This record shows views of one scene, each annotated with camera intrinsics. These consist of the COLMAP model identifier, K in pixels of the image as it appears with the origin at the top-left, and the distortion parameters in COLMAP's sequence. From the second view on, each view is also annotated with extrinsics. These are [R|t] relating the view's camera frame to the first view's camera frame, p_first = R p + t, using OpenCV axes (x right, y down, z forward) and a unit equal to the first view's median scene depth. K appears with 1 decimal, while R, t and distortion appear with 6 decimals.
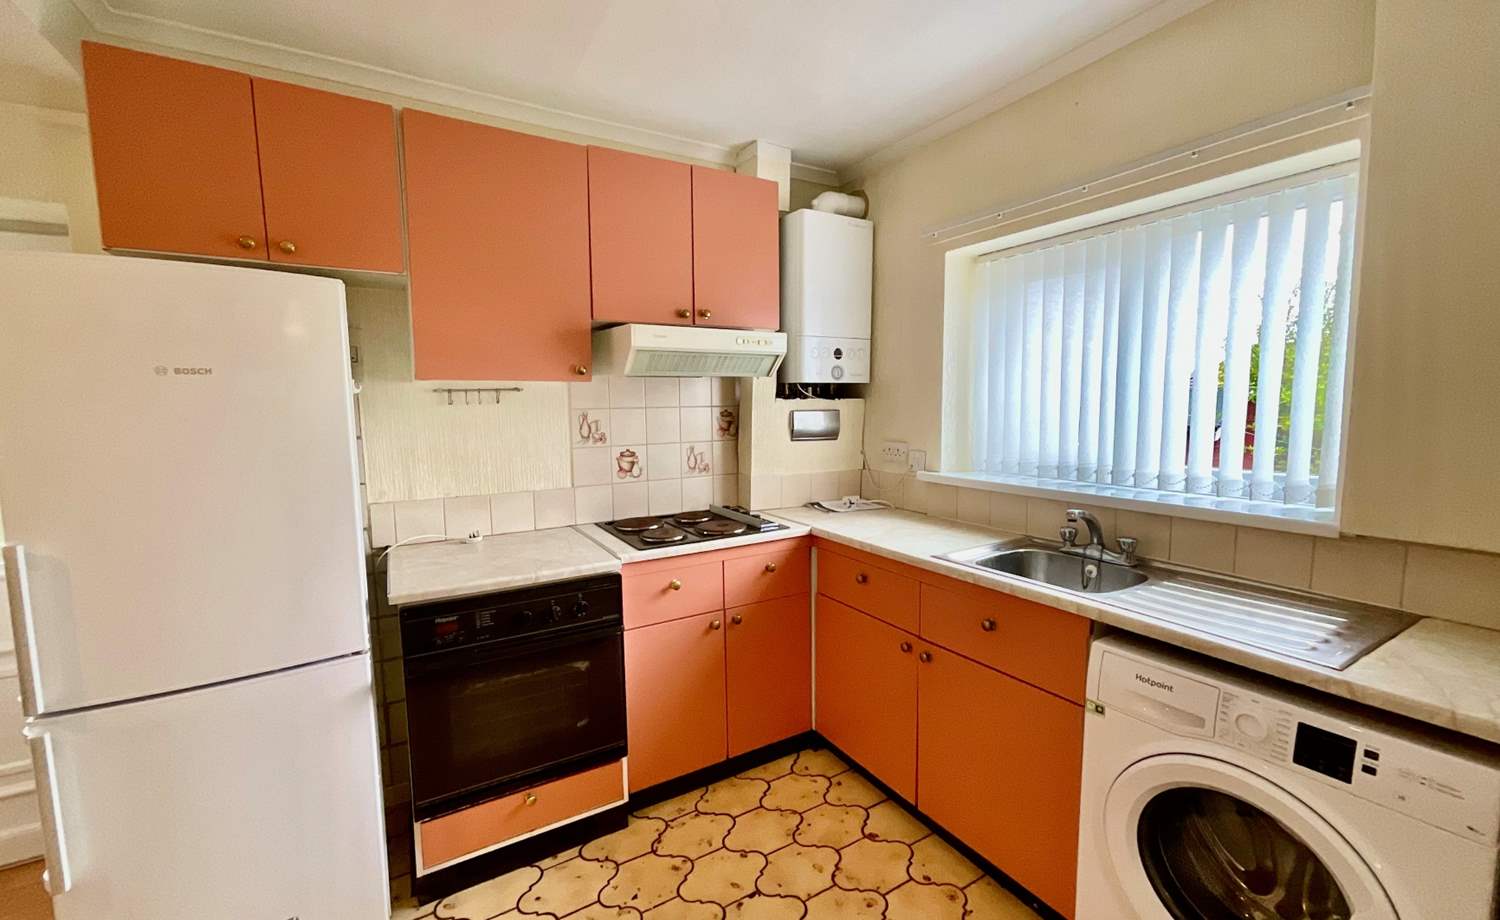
lens RADIAL K [[606.9, 0, 750.0], [0, 606.9, 460.0], [0, 0, 1]] dist [-0.000500, 0.000773]
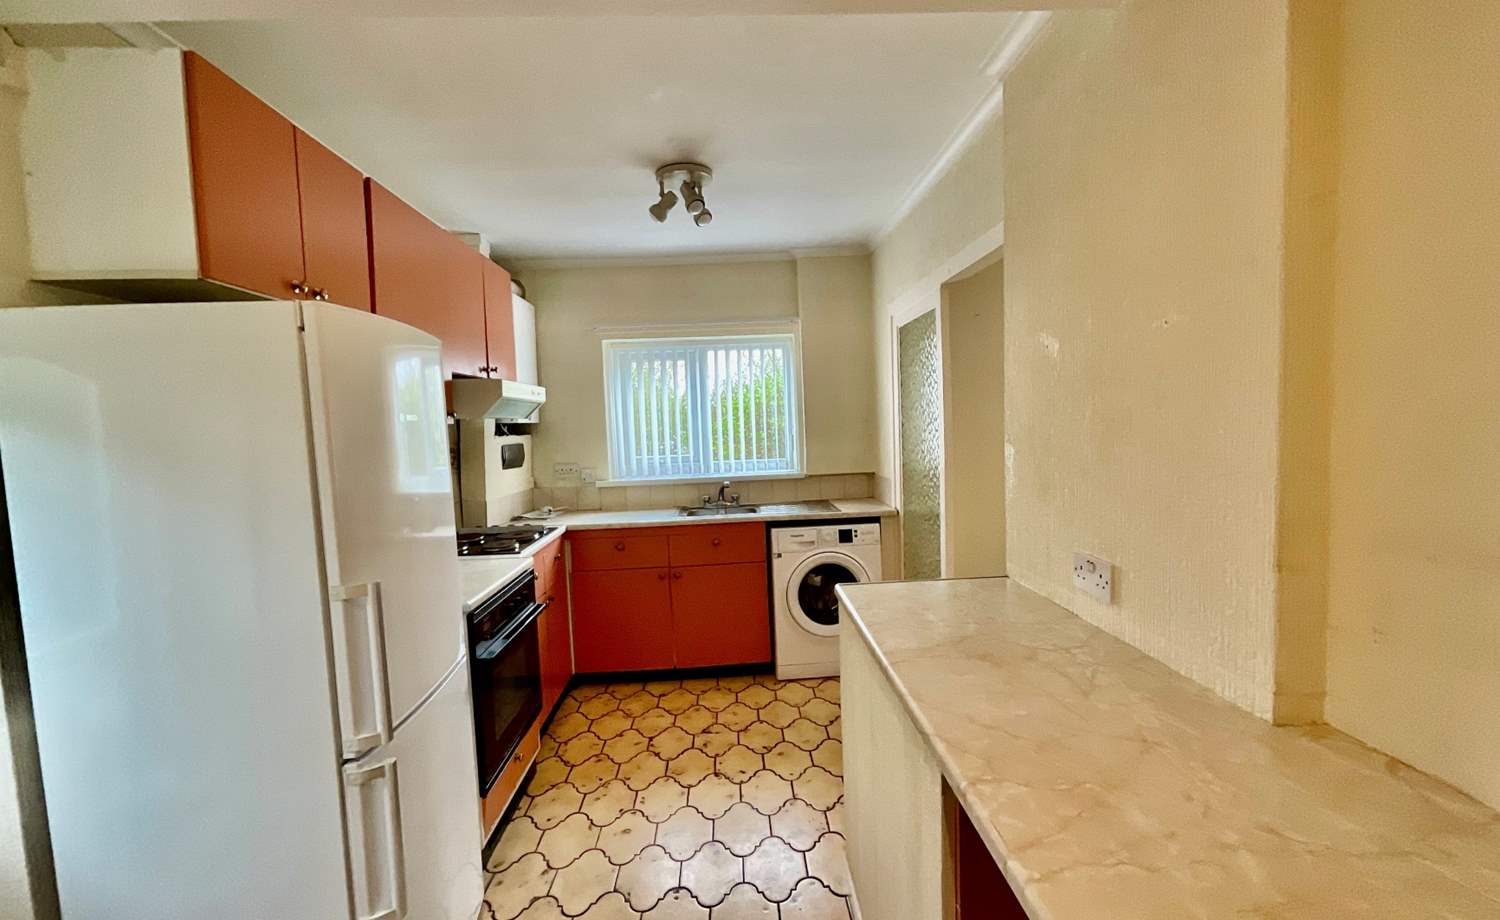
lens RADIAL K [[606.9, 0, 750.0], [0, 606.9, 460.0], [0, 0, 1]] dist [-0.000500, 0.000773]
pose [[0.469841, -0.065234, 0.880337, -2.040073], [0.119446, 0.992792, 0.009818, -0.005951], [-0.874632, 0.100540, 0.474247, -0.108227]]
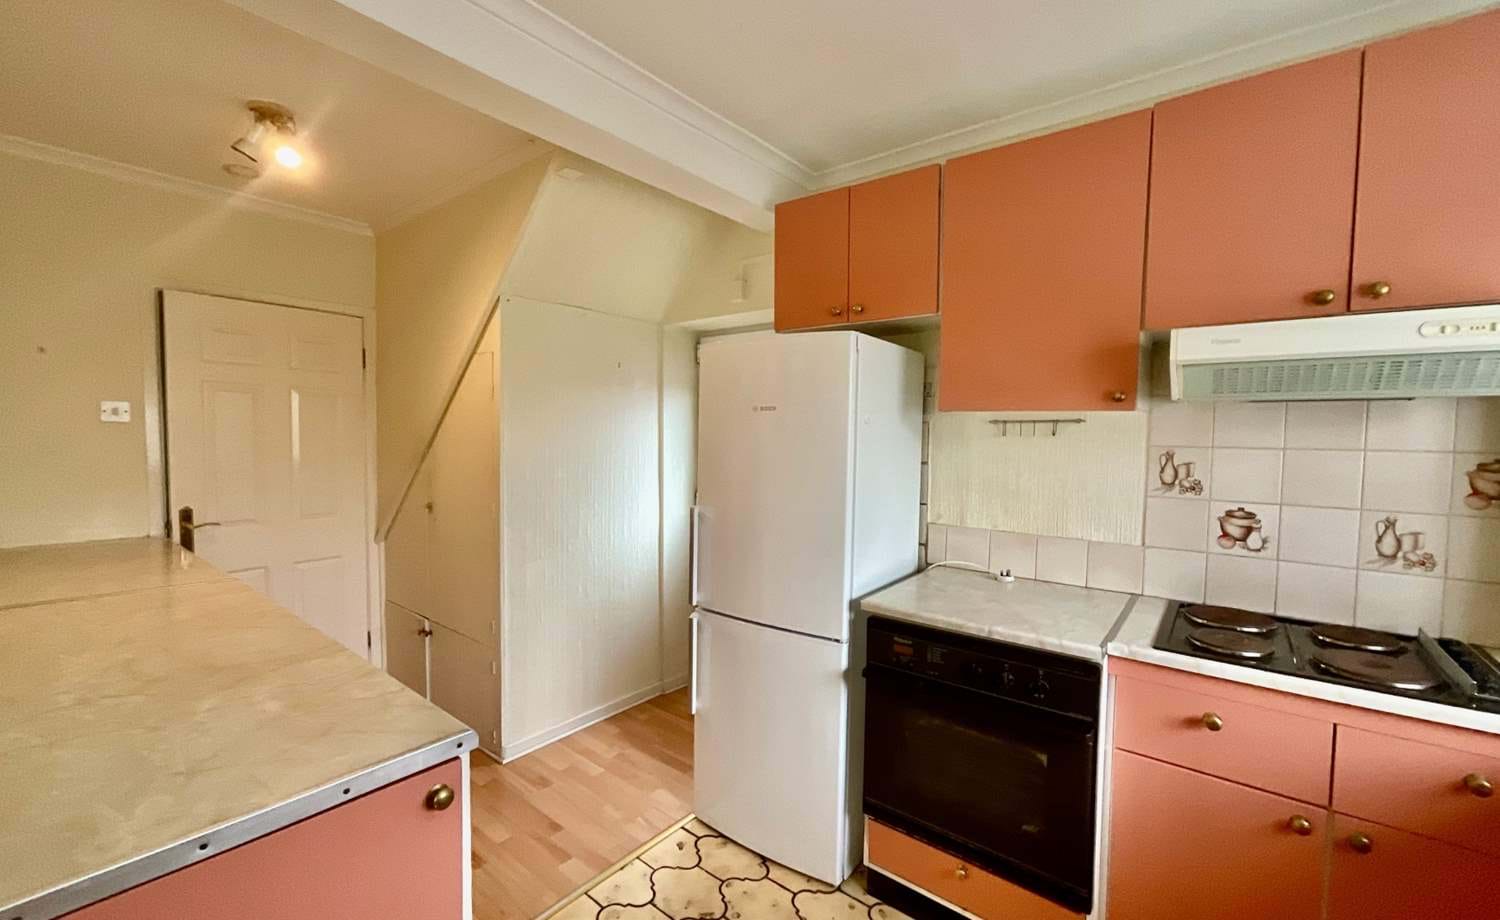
lens RADIAL K [[606.9, 0, 750.0], [0, 606.9, 460.0], [0, 0, 1]] dist [-0.000500, 0.000773]
pose [[0.352833, 0.061028, -0.933694, 0.263017], [-0.106844, 0.993972, 0.024592, -0.031577], [0.929566, 0.091083, 0.357226, 0.257616]]
